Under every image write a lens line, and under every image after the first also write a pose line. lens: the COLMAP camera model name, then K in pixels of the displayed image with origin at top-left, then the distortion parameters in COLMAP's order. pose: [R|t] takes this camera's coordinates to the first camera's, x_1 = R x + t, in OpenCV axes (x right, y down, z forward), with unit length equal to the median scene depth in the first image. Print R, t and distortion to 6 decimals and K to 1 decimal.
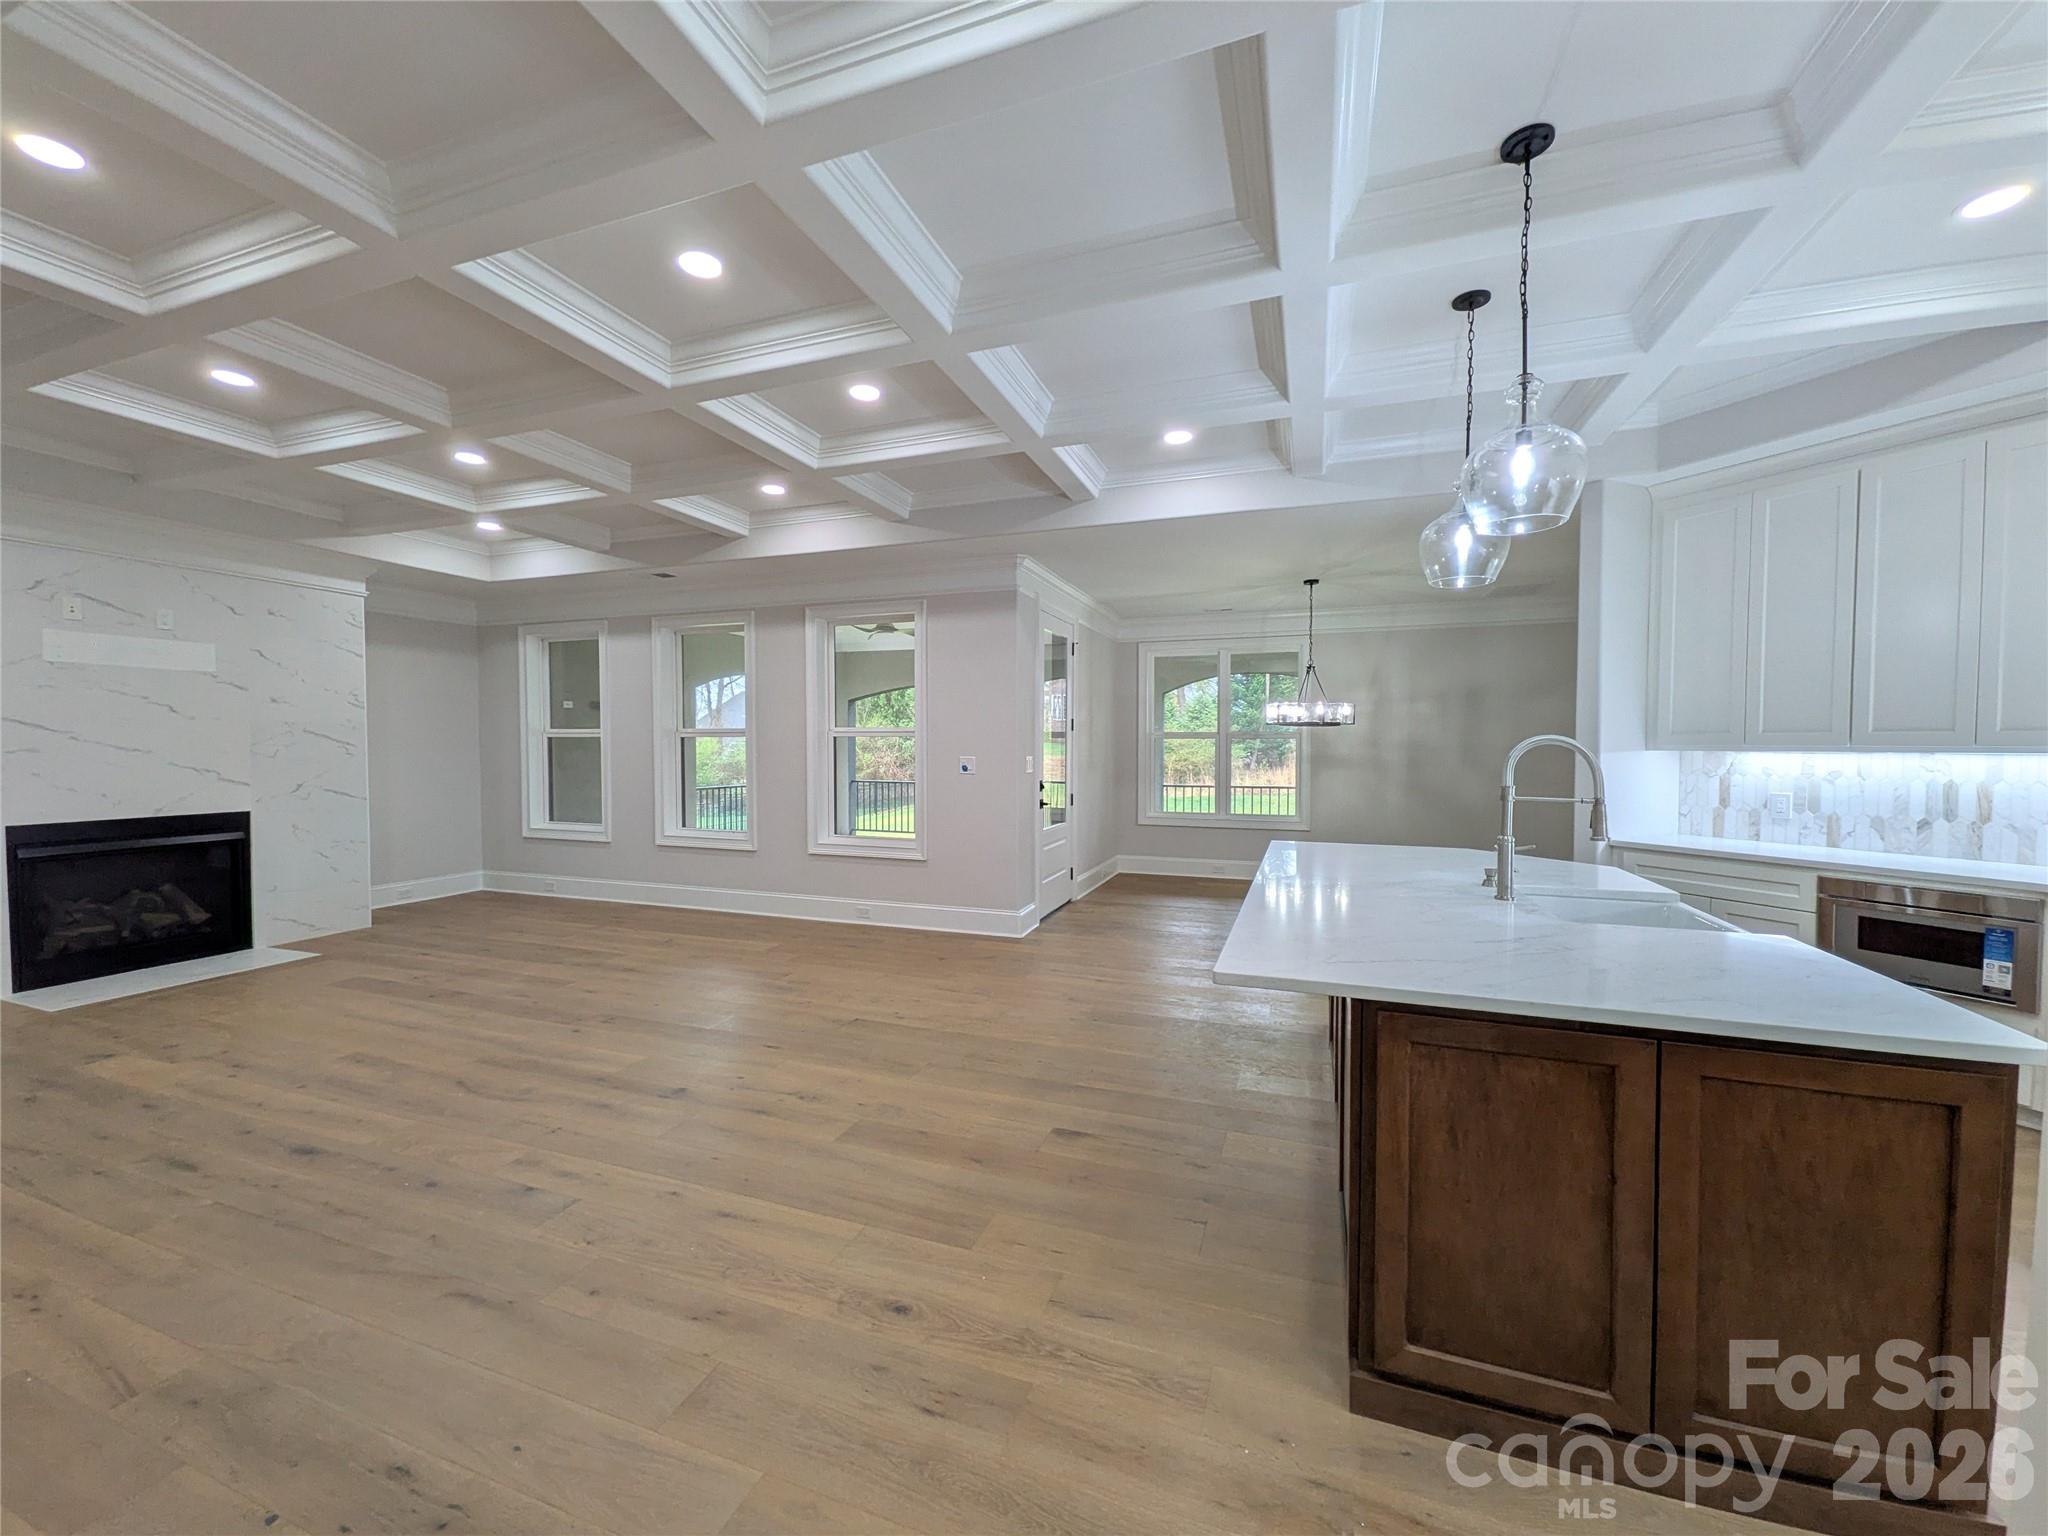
lens RADIAL K [[805.5, 0, 1026.1], [0, 805.5, 765.9], [0, 0, 1]] dist [0.002852, 0.000113]
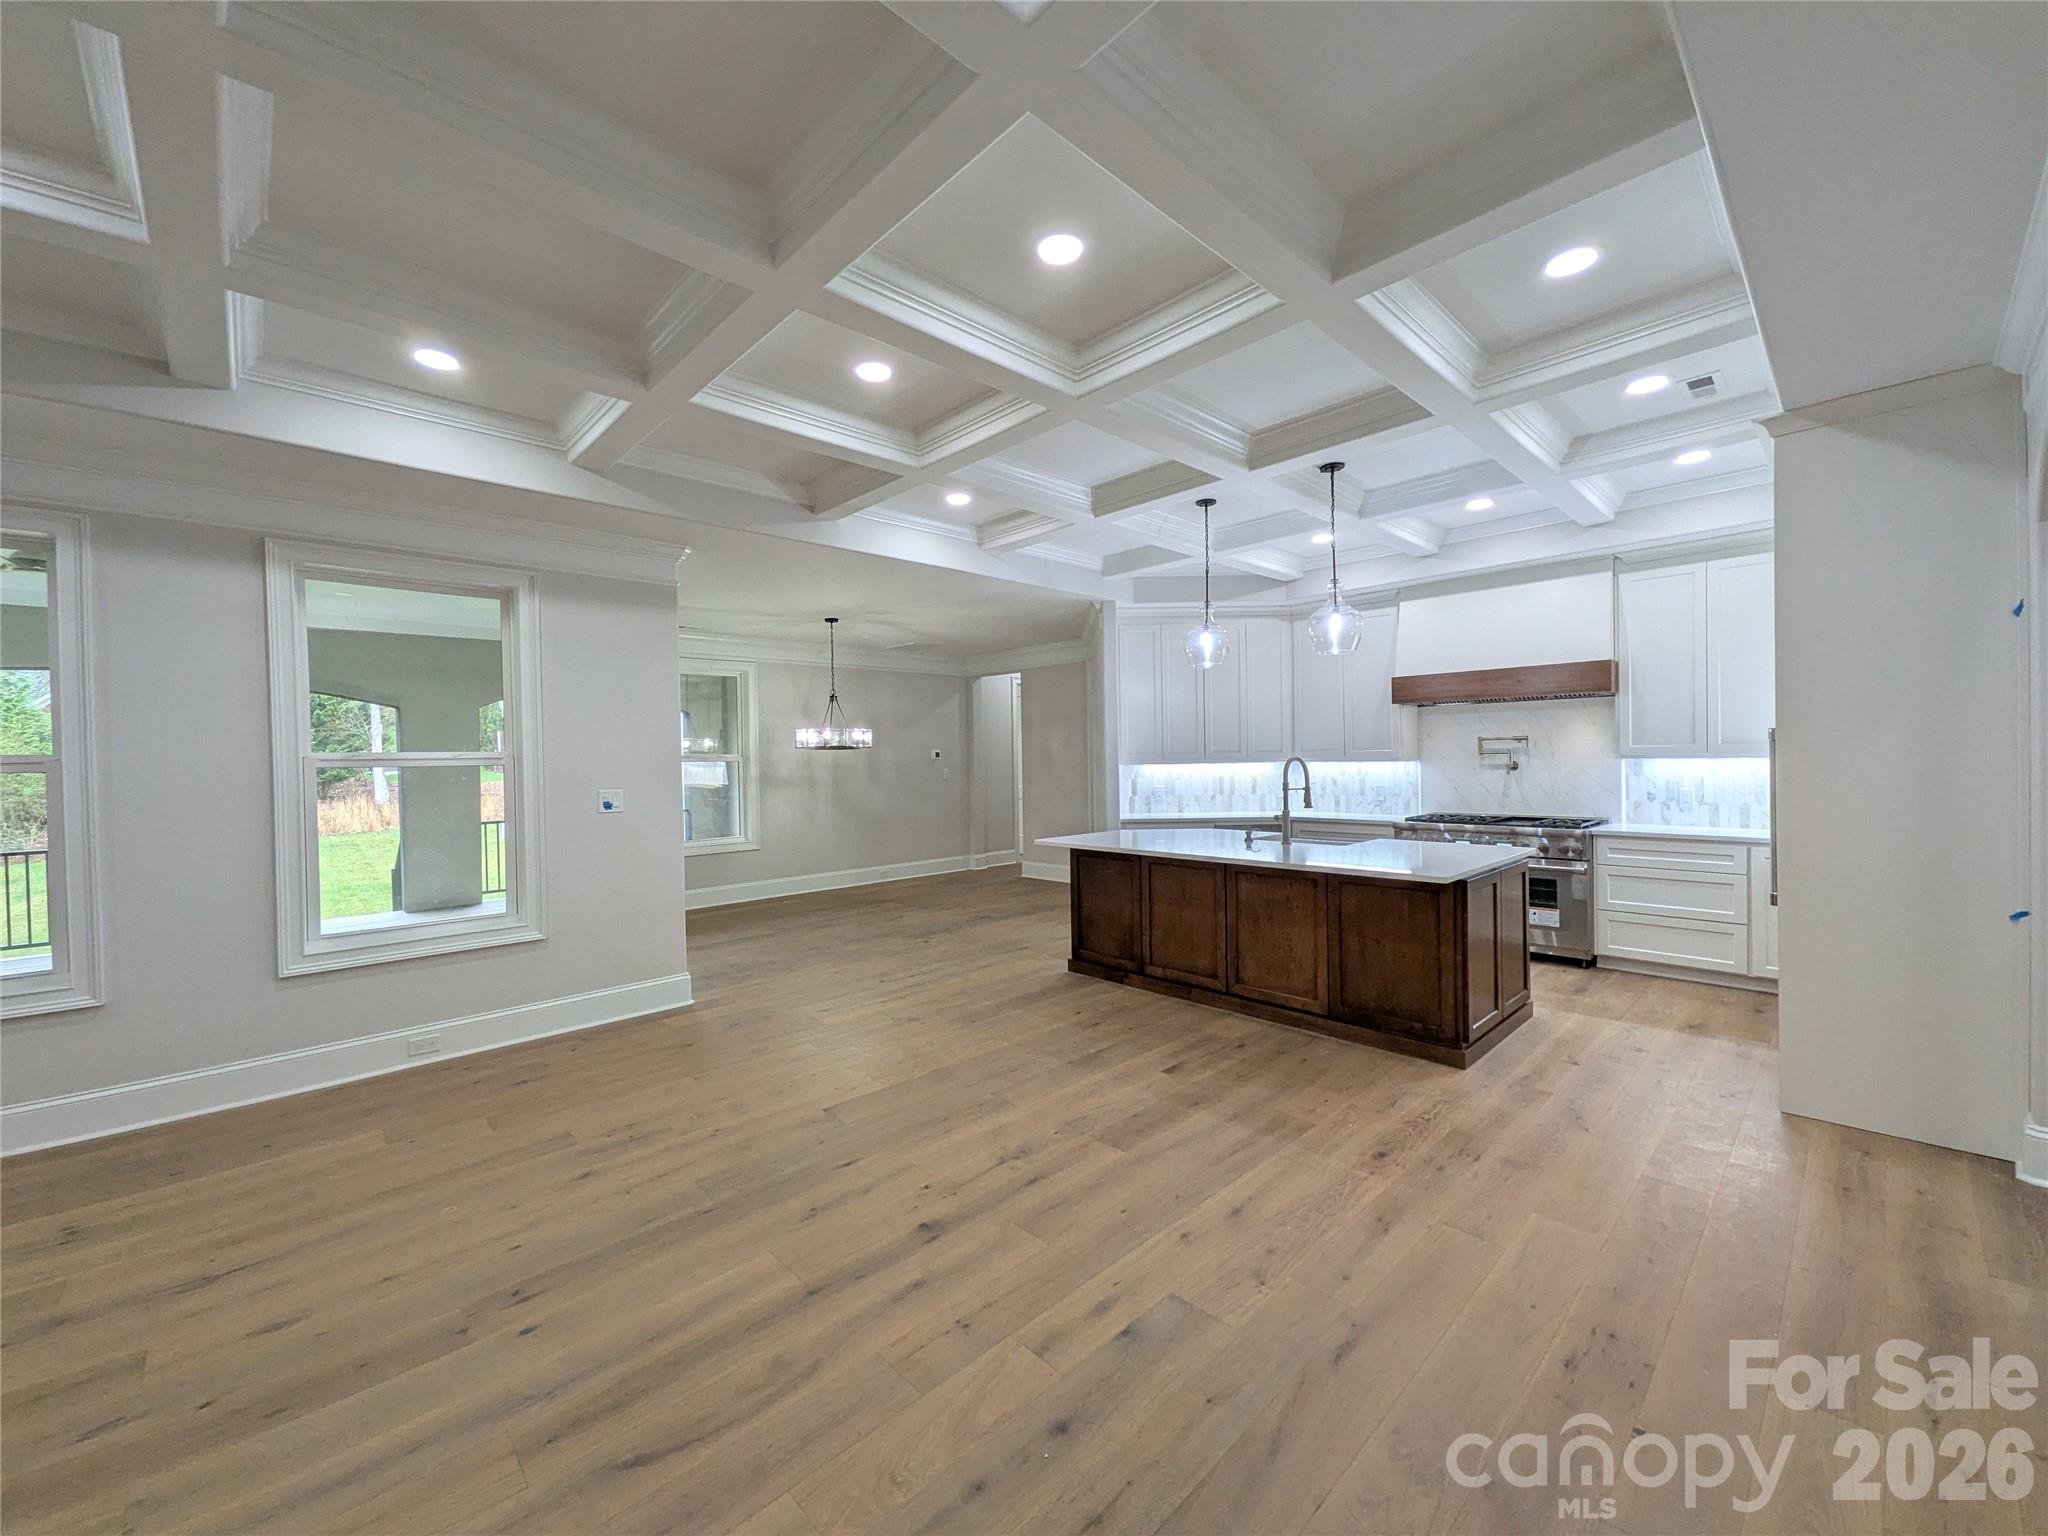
lens RADIAL K [[805.5, 0, 1025.9], [0, 805.5, 772.3], [0, 0, 1]] dist [0.002852, 0.000113]
pose [[0.444562, -0.026173, 0.895365, -1.046966], [0.043207, 0.999036, 0.007751, -0.031407], [-0.894705, 0.035241, 0.445265, 0.549040]]
